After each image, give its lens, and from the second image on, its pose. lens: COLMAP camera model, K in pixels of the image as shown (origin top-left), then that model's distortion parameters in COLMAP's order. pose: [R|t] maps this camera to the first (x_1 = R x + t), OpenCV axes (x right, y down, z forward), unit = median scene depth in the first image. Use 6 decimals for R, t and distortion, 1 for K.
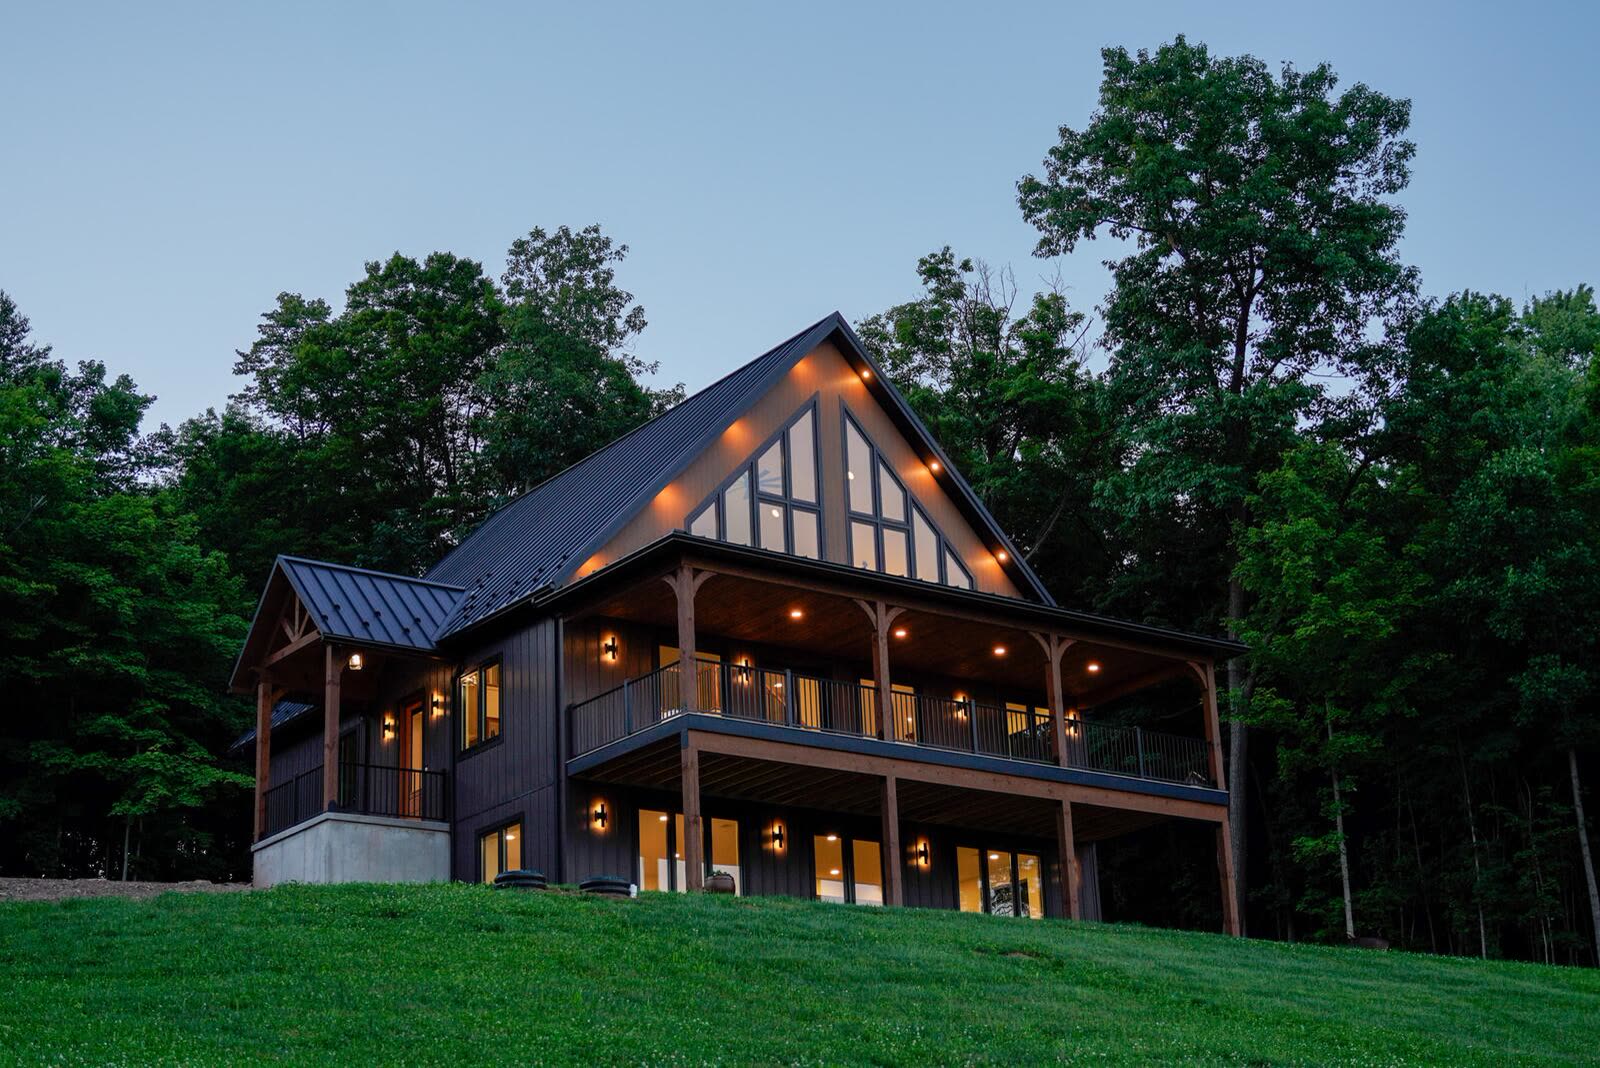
lens RADIAL K [[2373.3, 0, 796.2], [0, 2373.3, 539.7], [0, 0, 1]] dist [-0.129898, 1.121355]
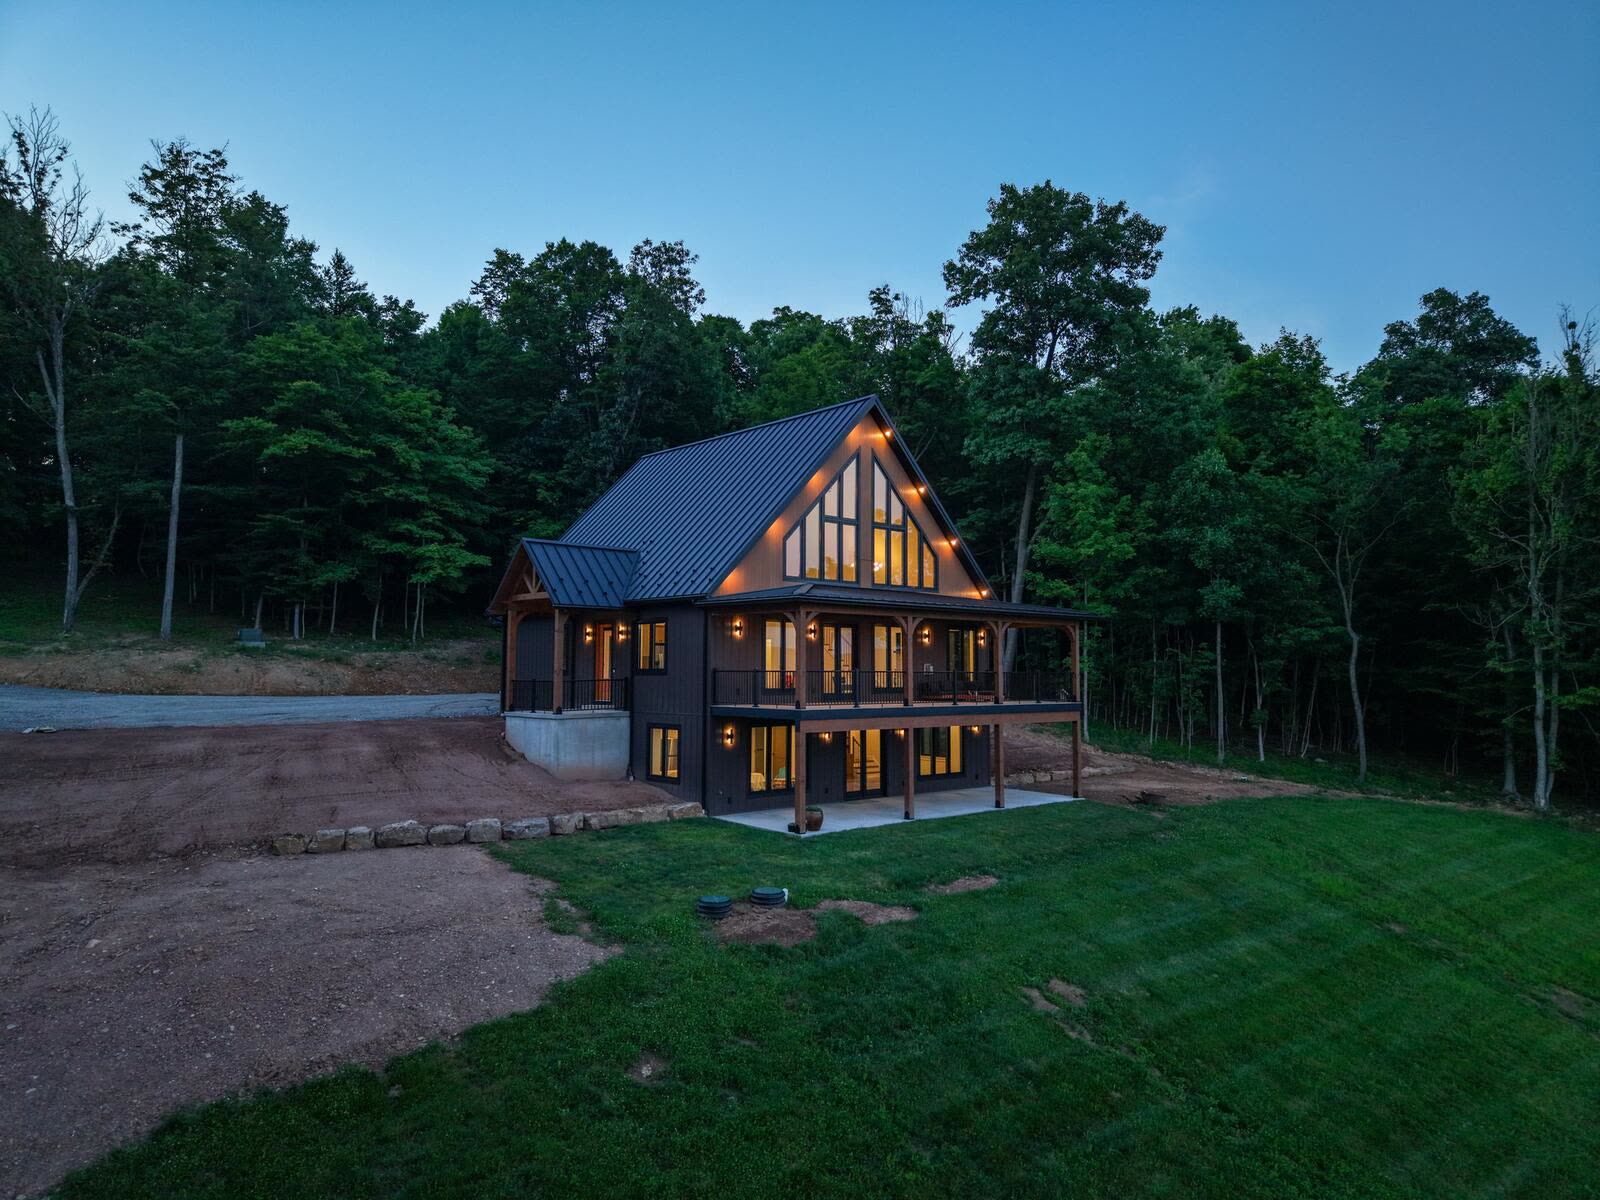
lens RADIAL K [[1062.3, 0, 800.0], [0, 1062.3, 600.0], [0, 0, 1]] dist [0.050122, -0.004161]
pose [[0.995089, 0.054922, 0.082344, -0.059614], [-0.073458, 0.967370, 0.242485, -0.092944], [-0.066339, -0.247343, 0.966654, 0.187964]]
